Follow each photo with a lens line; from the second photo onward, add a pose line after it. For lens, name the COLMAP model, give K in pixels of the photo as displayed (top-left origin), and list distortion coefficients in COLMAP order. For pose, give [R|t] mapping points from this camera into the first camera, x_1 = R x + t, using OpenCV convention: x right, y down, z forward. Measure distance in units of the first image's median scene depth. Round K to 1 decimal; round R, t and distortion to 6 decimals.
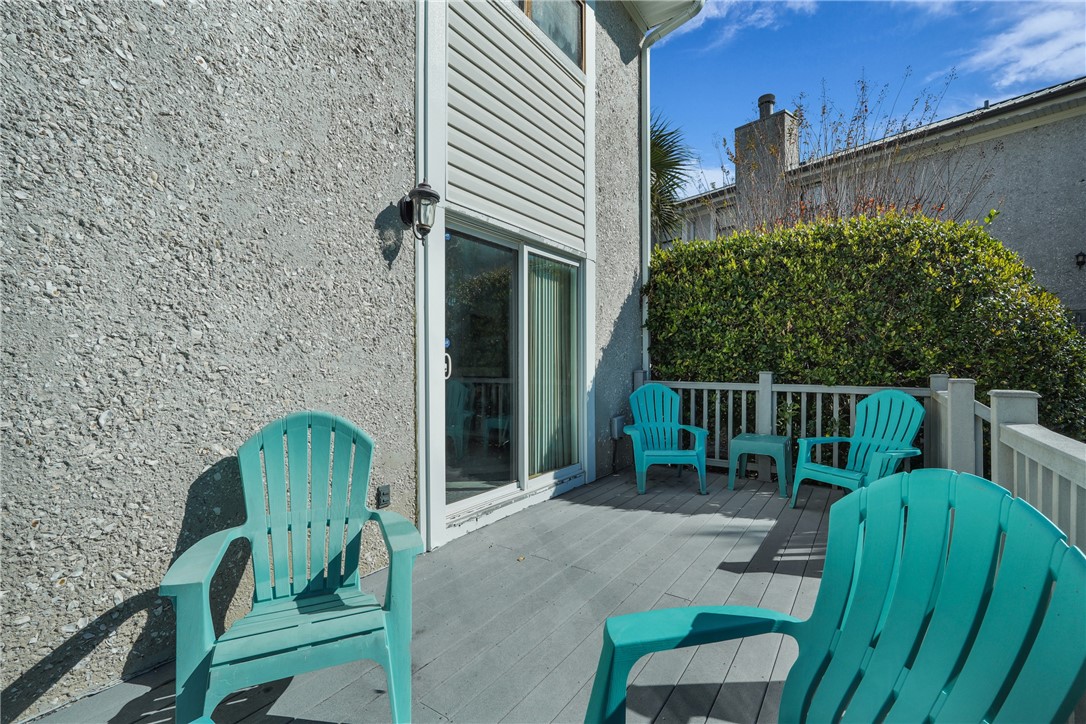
lens RADIAL K [[479.2, 0, 543.0], [0, 479.2, 362.0], [0, 0, 1]] dist [-0.001364, 0.000851]
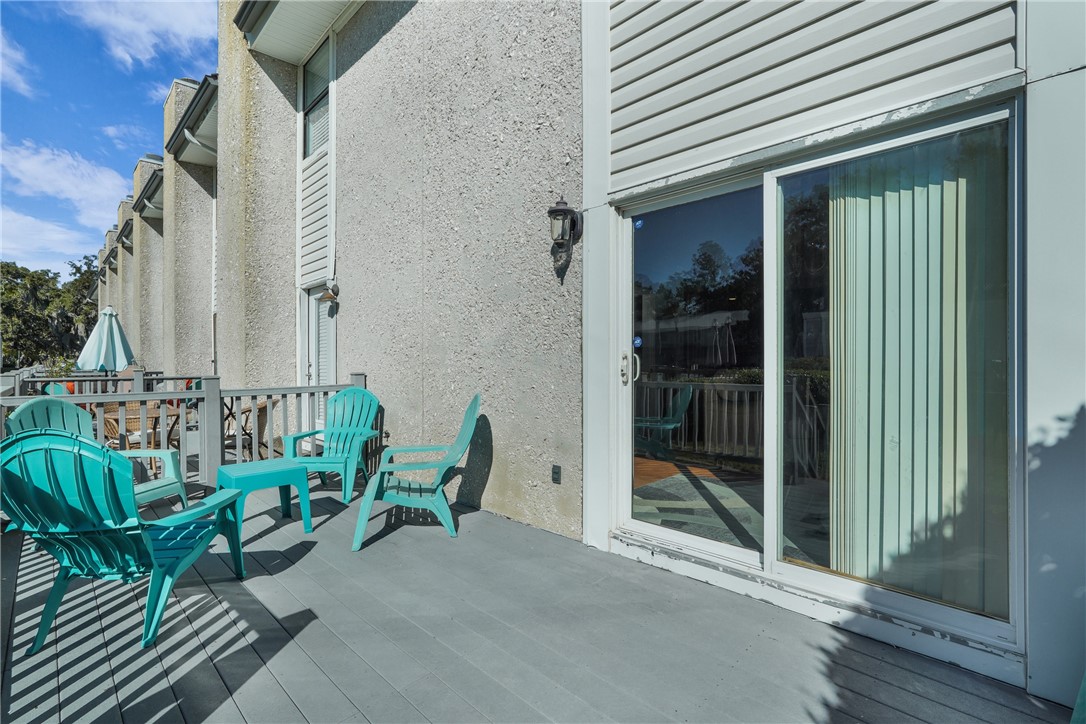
lens RADIAL K [[479.2, 0, 543.0], [0, 479.2, 362.0], [0, 0, 1]] dist [-0.001364, 0.000851]
pose [[-0.155930, 0.001049, -0.987768, 0.697713], [0.002393, 0.999997, 0.000685, -0.002753], [0.987765, -0.002257, -0.155932, 0.928773]]
